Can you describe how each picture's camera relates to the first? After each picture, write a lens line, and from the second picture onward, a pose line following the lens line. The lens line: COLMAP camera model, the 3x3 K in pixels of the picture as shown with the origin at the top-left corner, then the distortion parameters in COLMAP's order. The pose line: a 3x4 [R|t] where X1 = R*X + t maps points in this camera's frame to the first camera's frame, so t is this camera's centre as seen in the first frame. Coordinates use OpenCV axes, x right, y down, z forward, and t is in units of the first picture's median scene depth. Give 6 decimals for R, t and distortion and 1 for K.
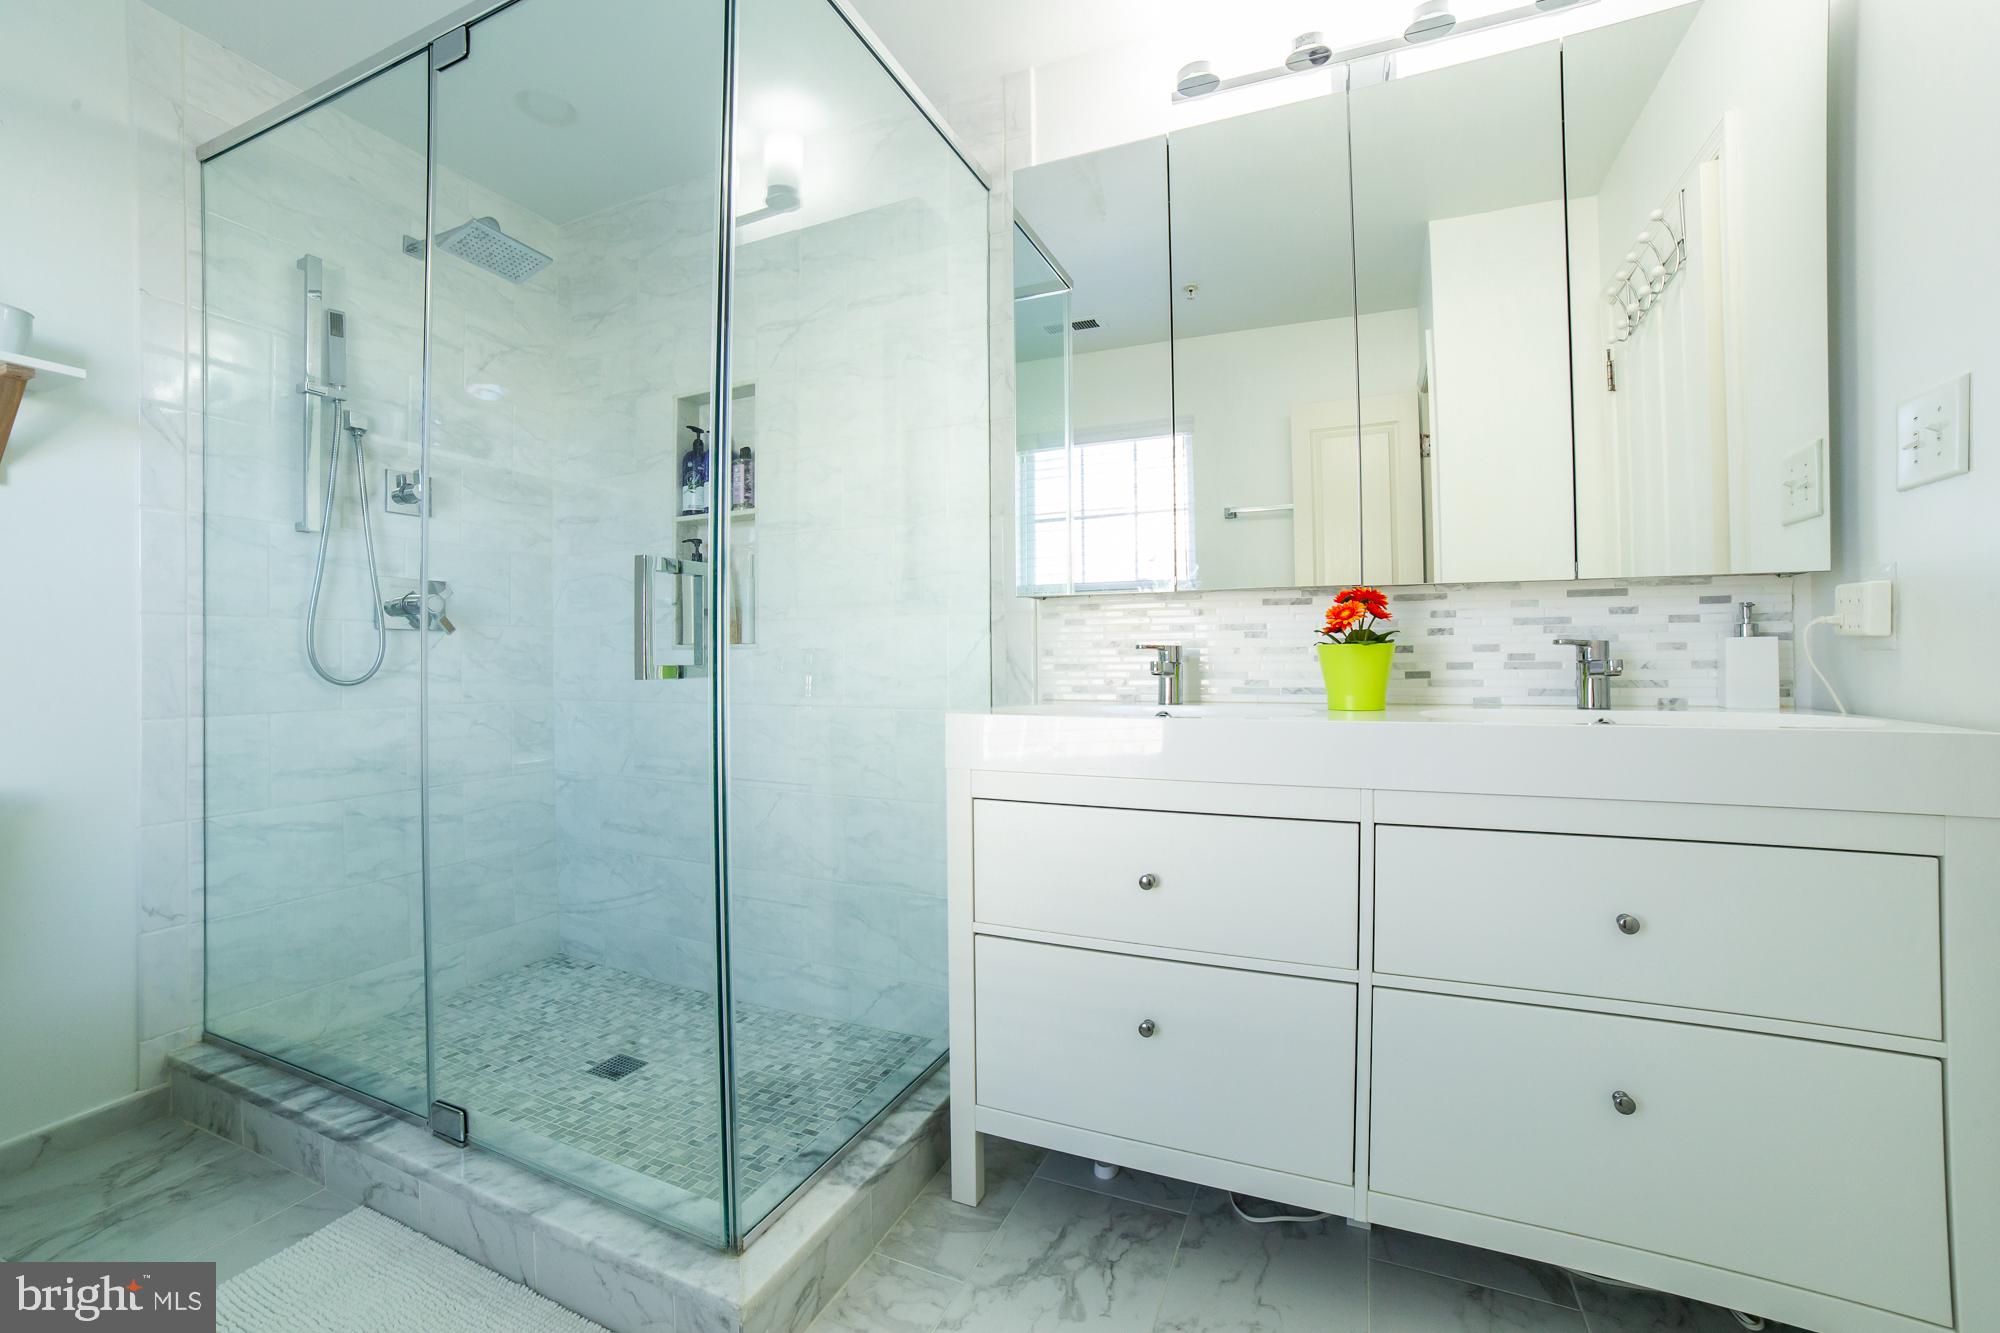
lens RADIAL K [[852.9, 0, 1000.0], [0, 852.9, 666.5], [0, 0, 1]] dist [-0.099192, 0.042172]
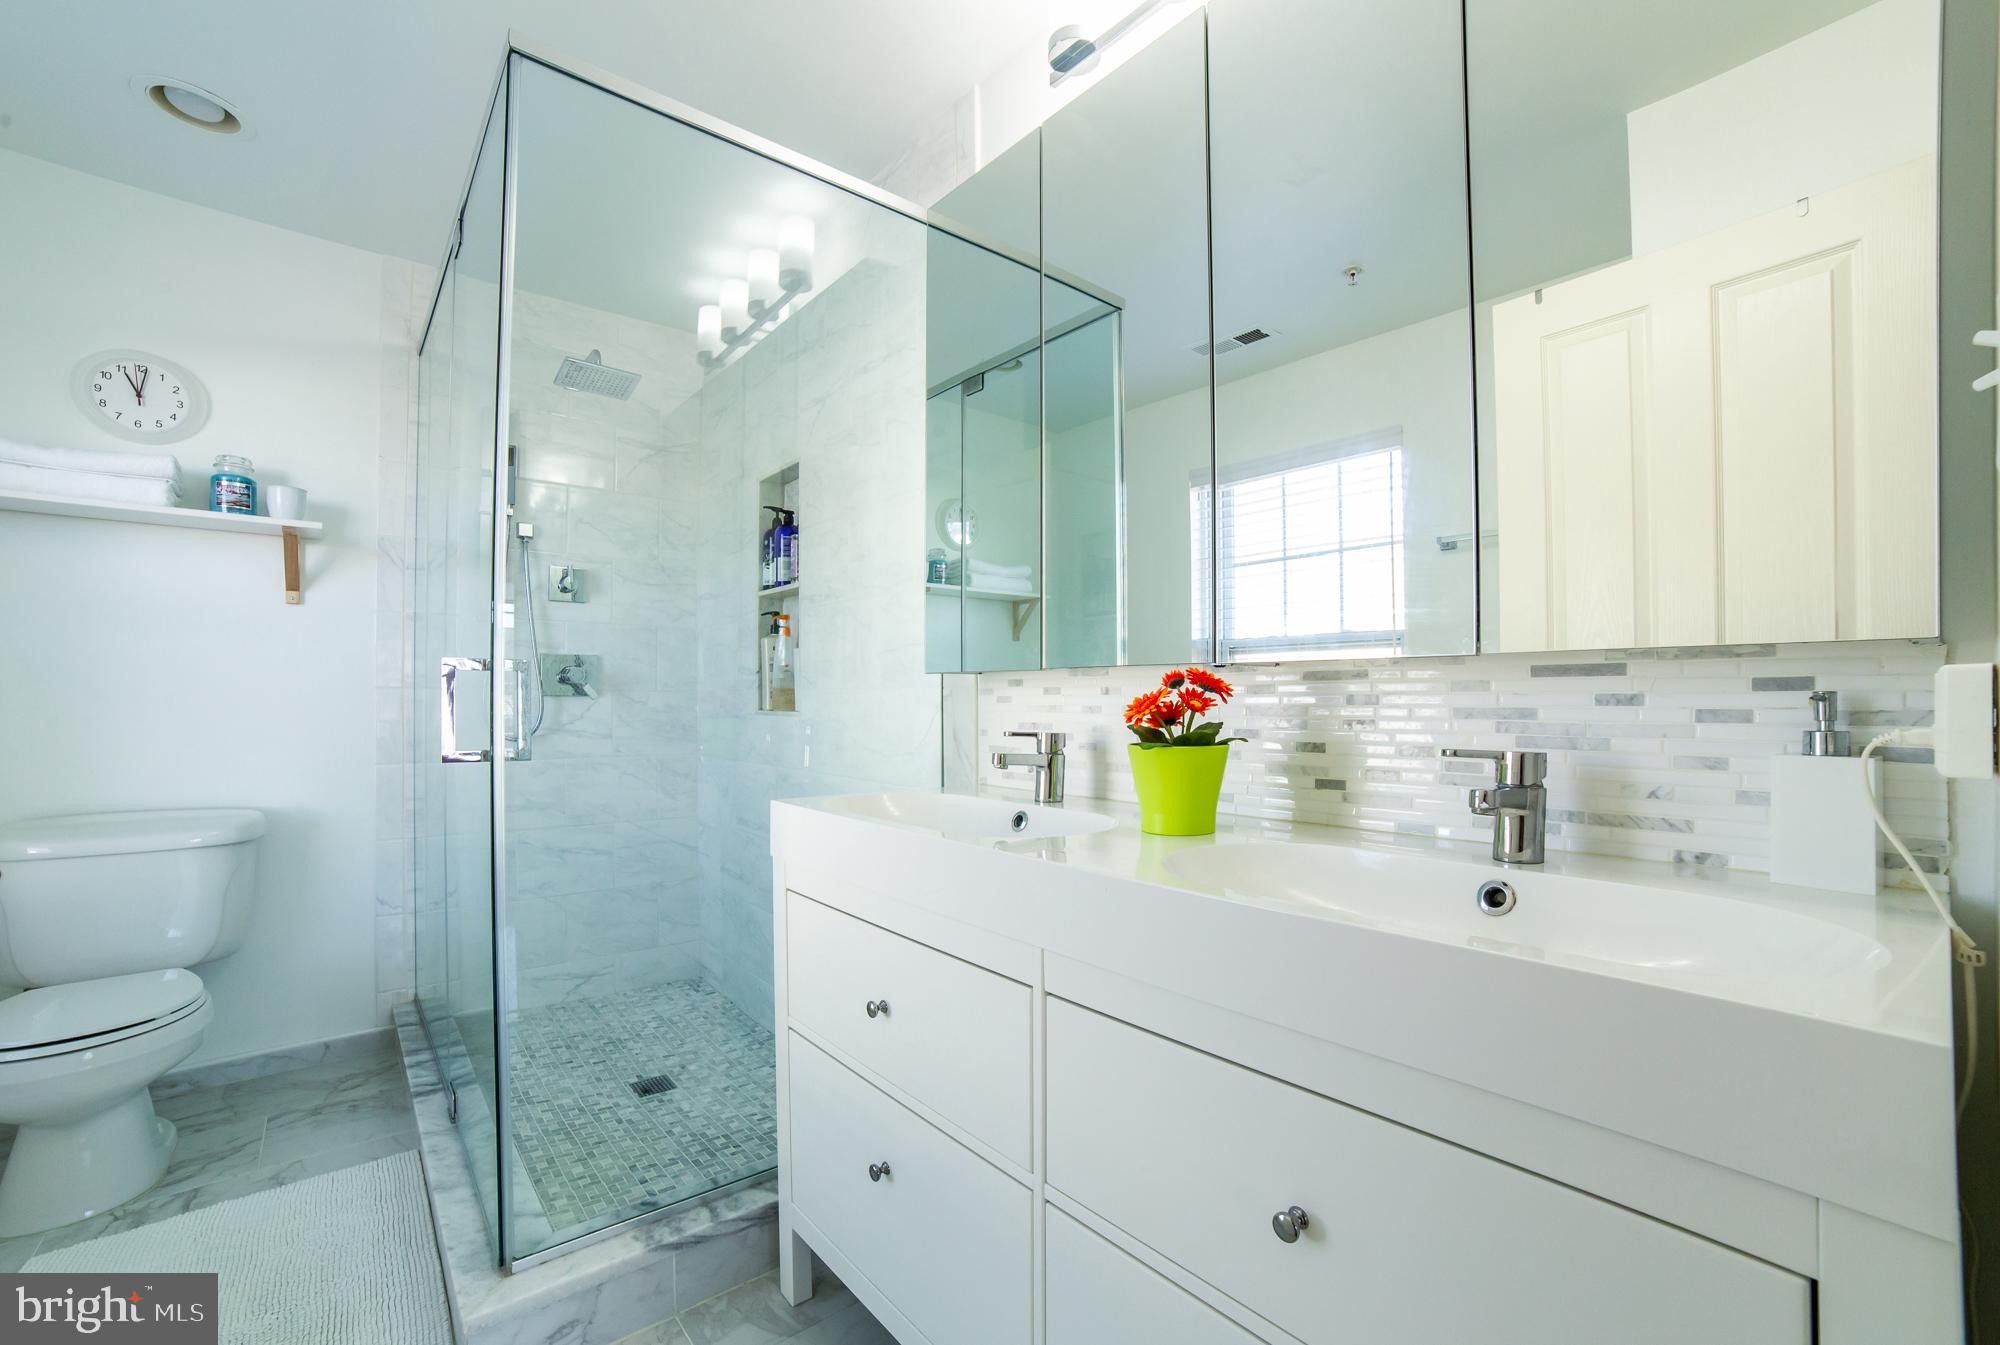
lens RADIAL K [[877.6, 0, 1055.2], [0, 877.6, 708.4], [0, 0, 1]] dist [-0.113022, 0.048376]
pose [[0.894764, 0.015520, -0.446270, 0.602012], [-0.013186, 0.999878, 0.008335, -0.055950], [0.446345, -0.001574, 0.894860, 0.229915]]
